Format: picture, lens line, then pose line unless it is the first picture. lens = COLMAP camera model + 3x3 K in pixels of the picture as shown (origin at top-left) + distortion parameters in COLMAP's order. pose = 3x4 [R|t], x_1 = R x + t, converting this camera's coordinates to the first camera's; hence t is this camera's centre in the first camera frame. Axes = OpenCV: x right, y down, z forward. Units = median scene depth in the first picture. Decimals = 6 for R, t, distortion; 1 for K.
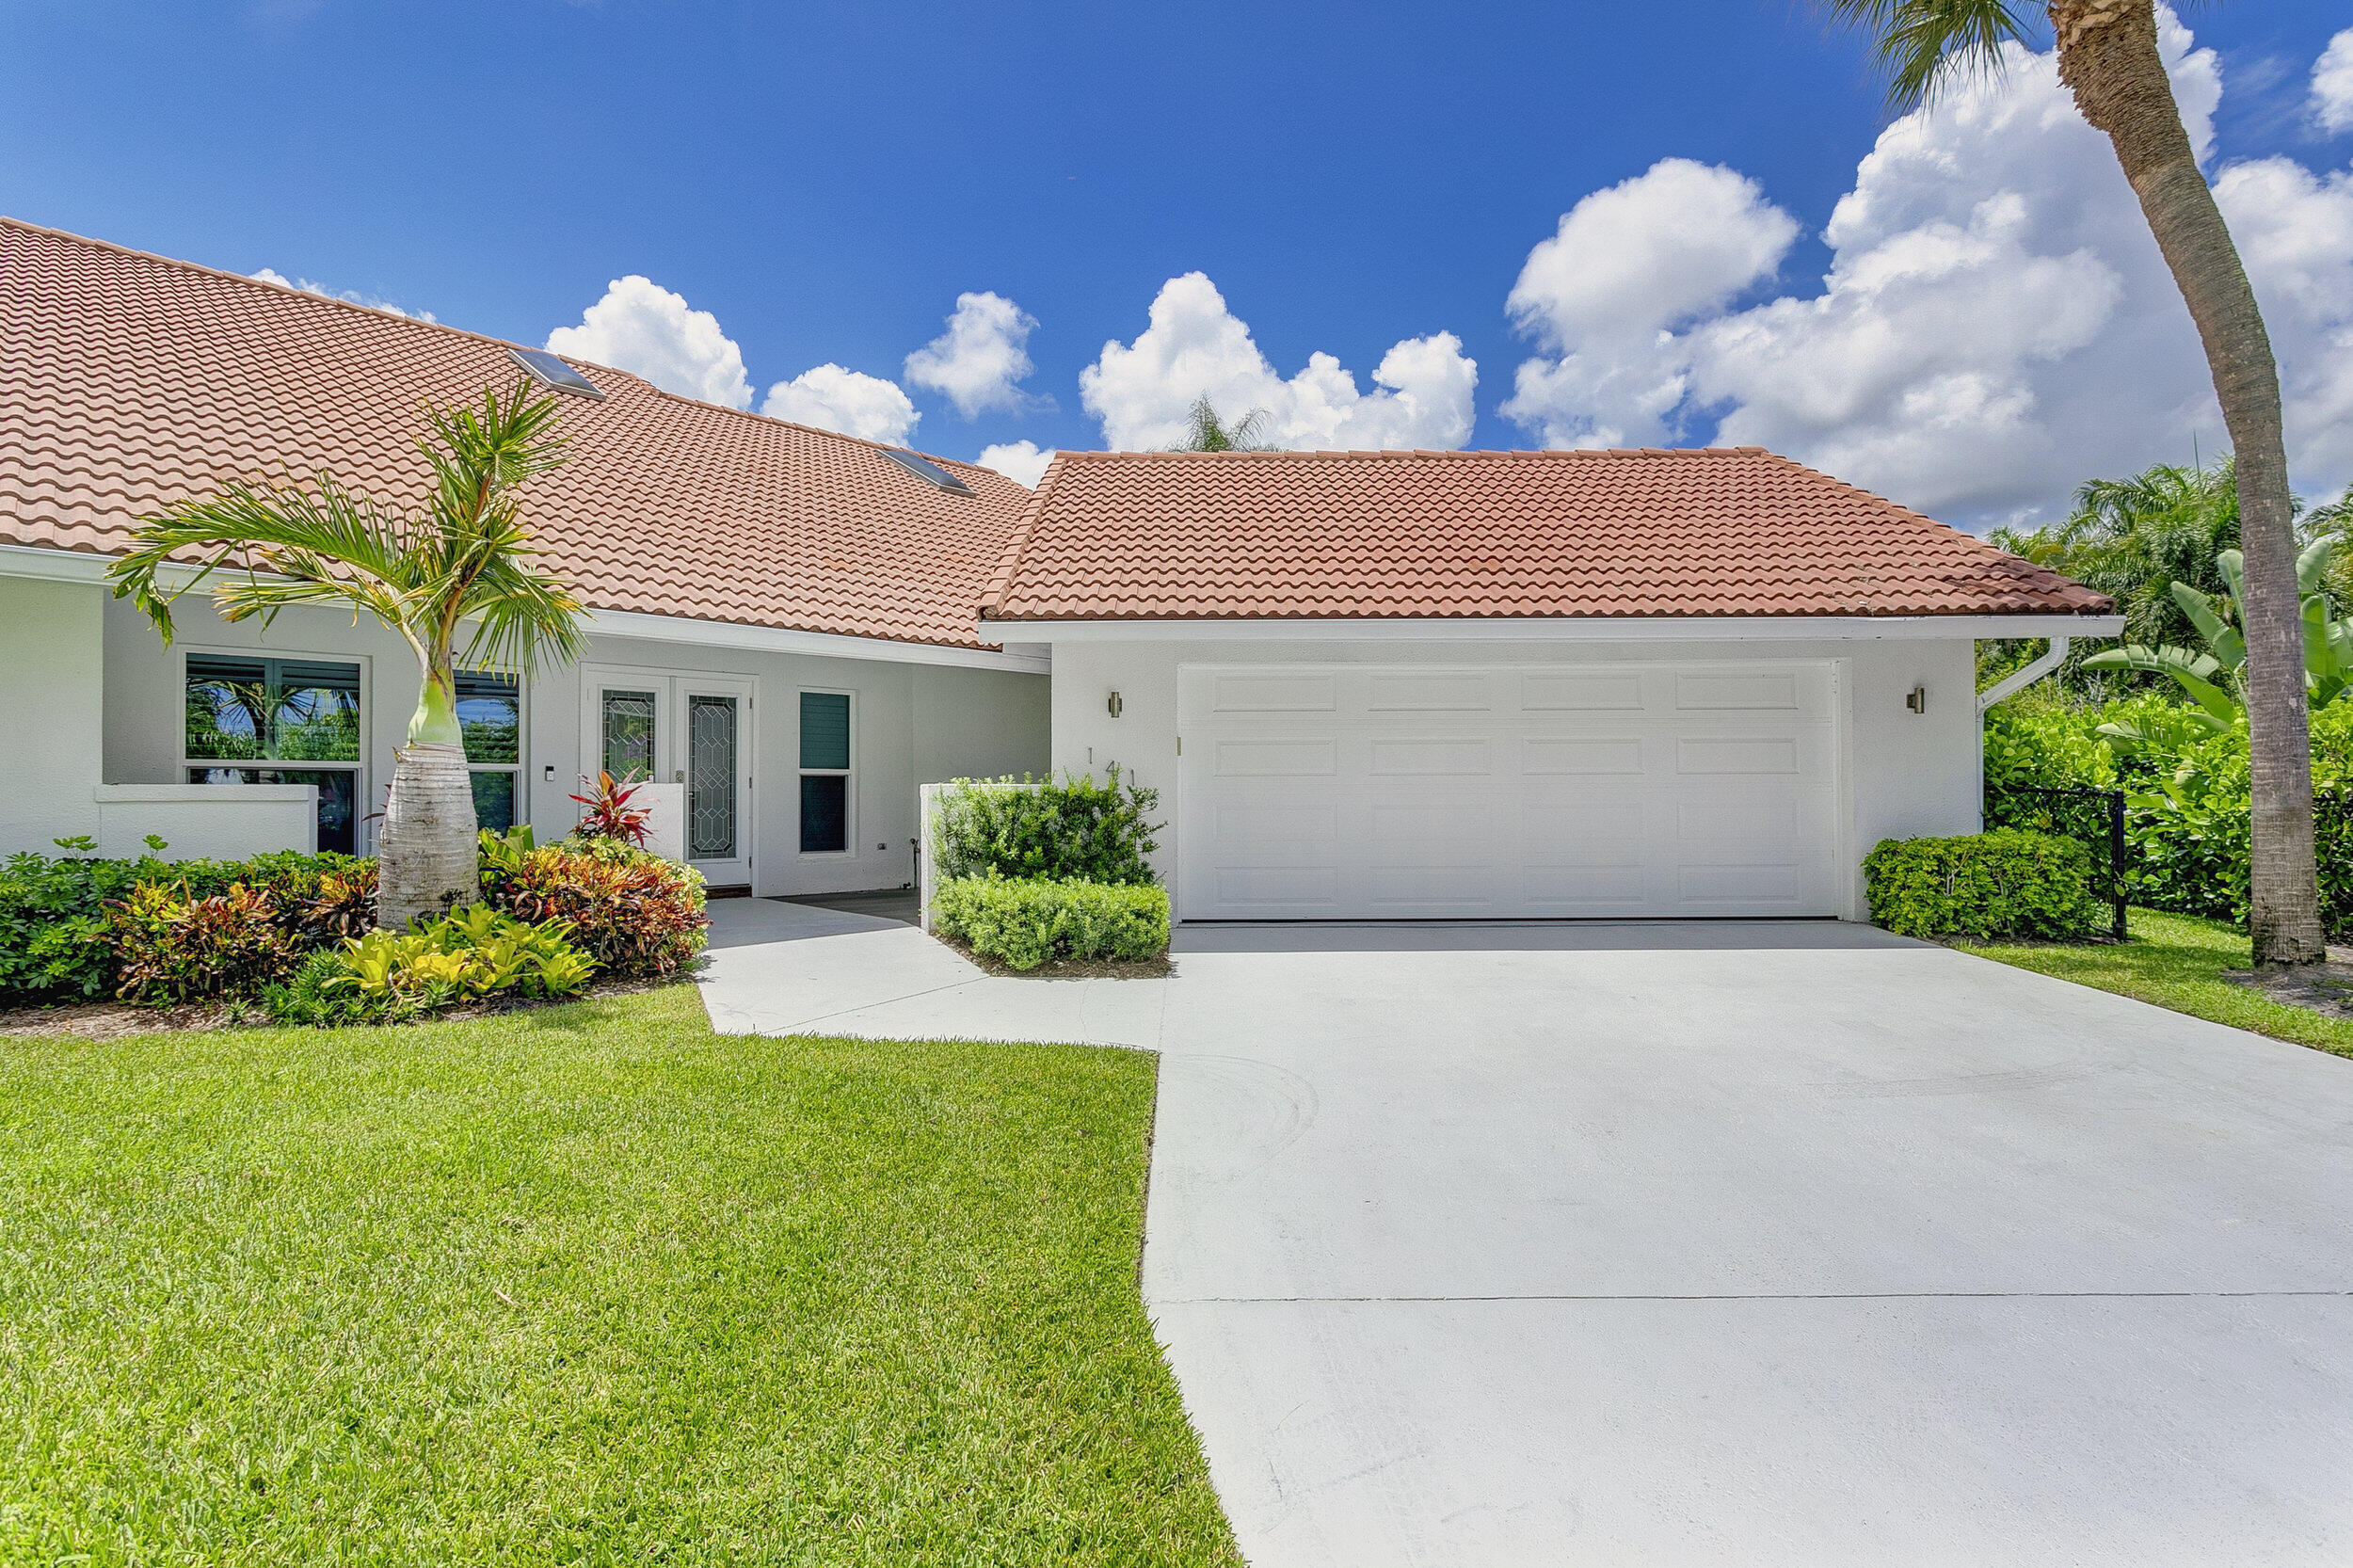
lens RADIAL K [[1054.0, 0, 1170.1], [0, 1054.0, 781.4], [0, 0, 1]] dist [-0.011254, 0.000819]
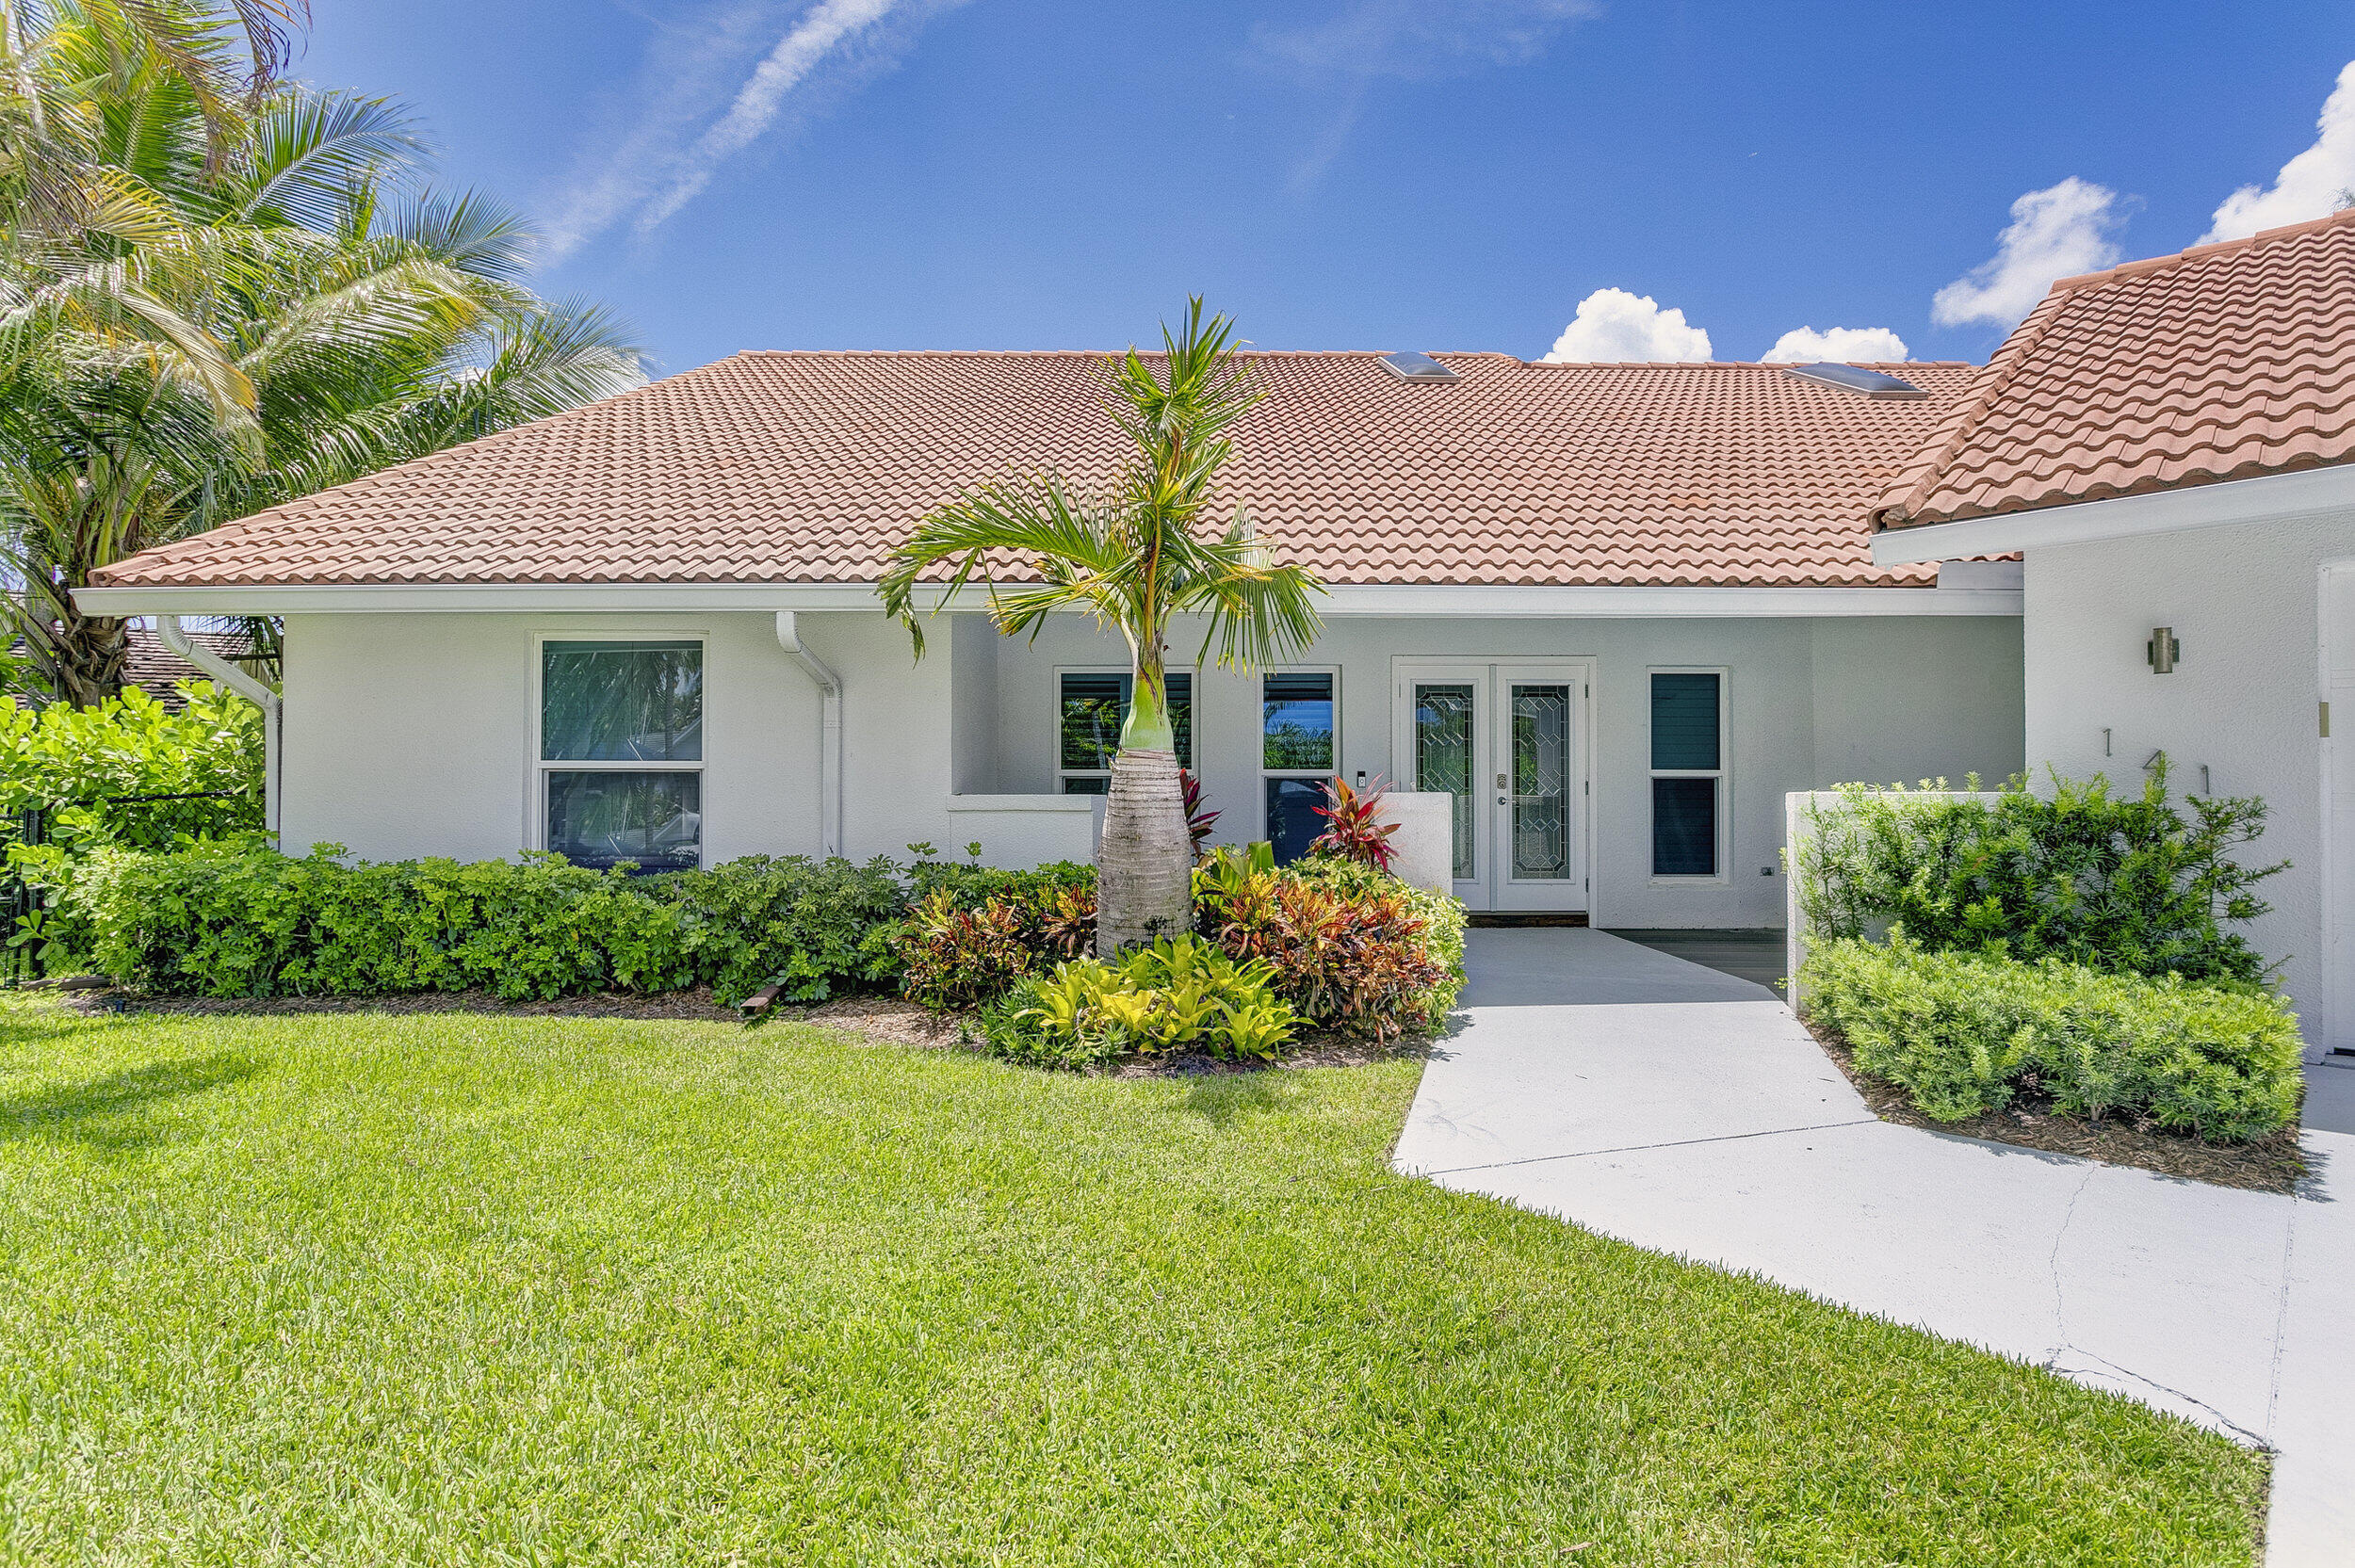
lens RADIAL K [[1160.2, 0, 1164.9], [0, 1160.2, 783.8], [0, 0, 1]] dist [-0.014072, 0.006856]
pose [[0.713663, -0.005276, -0.700469, -0.001565], [0.005734, 0.999982, -0.001690, -0.004121], [0.700466, -0.002810, 0.713681, 0.218732]]
